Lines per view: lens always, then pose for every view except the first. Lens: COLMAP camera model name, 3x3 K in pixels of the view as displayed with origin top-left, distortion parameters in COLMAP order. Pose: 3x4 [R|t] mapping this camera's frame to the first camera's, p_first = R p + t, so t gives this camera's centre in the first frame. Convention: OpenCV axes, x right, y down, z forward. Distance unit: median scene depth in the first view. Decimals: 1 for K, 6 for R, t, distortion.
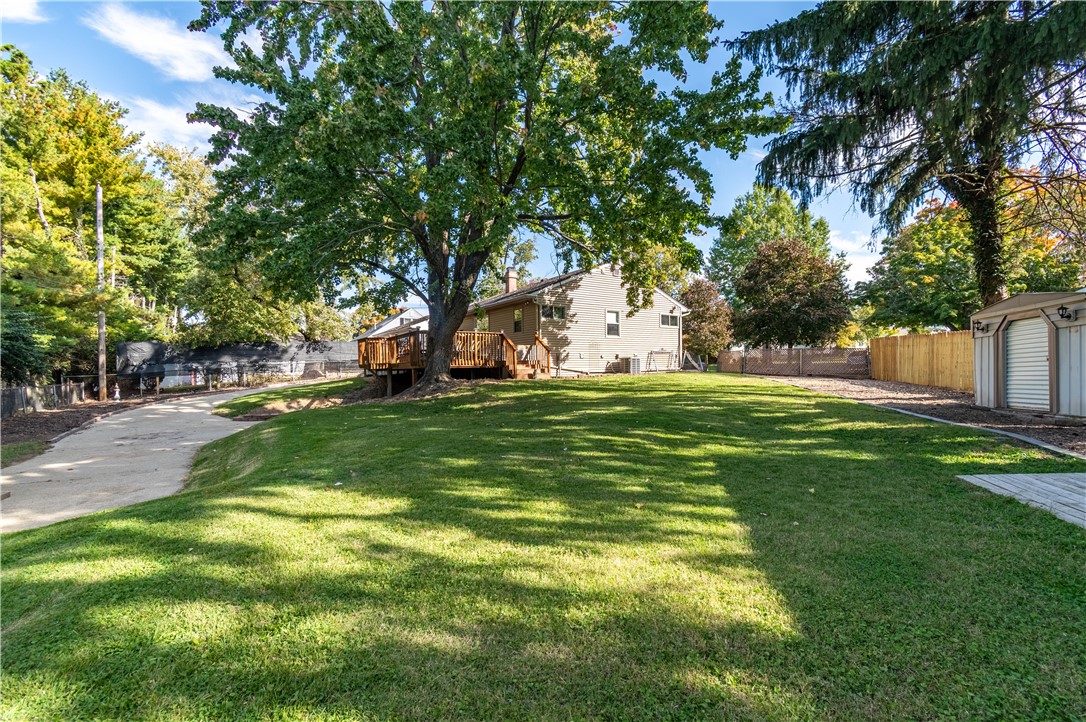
lens RADIAL K [[479.5, 0, 546.7], [0, 479.5, 361.3], [0, 0, 1]] dist [0.001142, 0.000382]
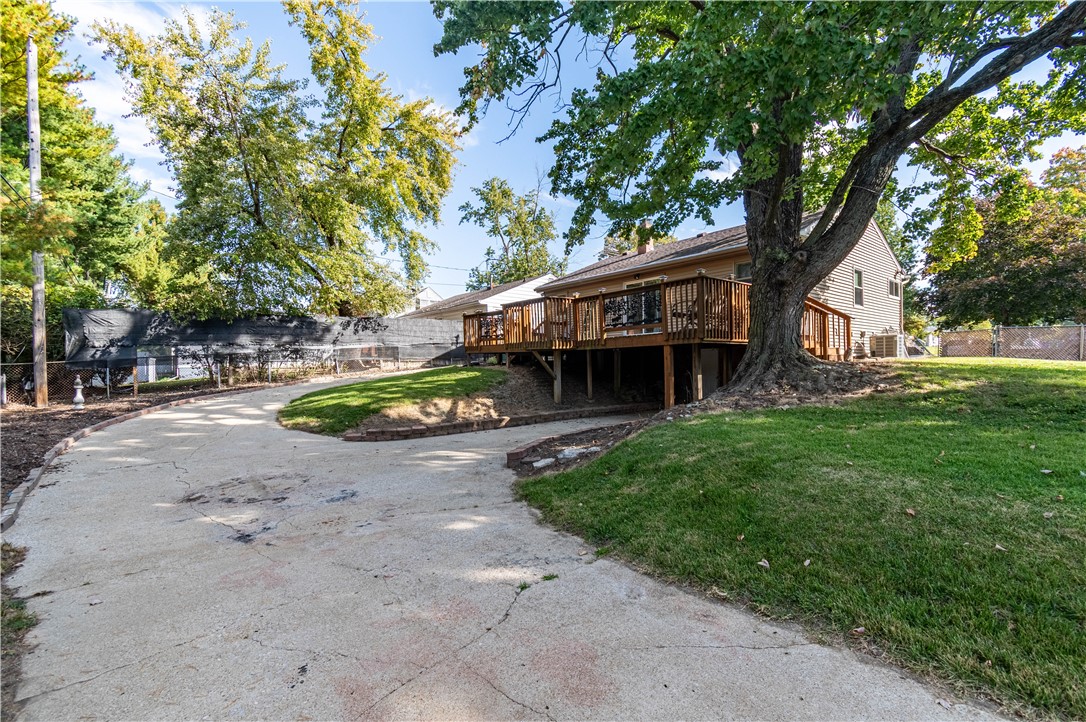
lens RADIAL K [[479.5, 0, 546.7], [0, 479.5, 361.3], [0, 0, 1]] dist [0.001142, 0.000382]
pose [[0.992377, -0.001399, 0.123227, -0.342689], [0.000738, 0.999985, 0.005411, 0.022066], [-0.123233, -0.005278, 0.992364, 0.302143]]
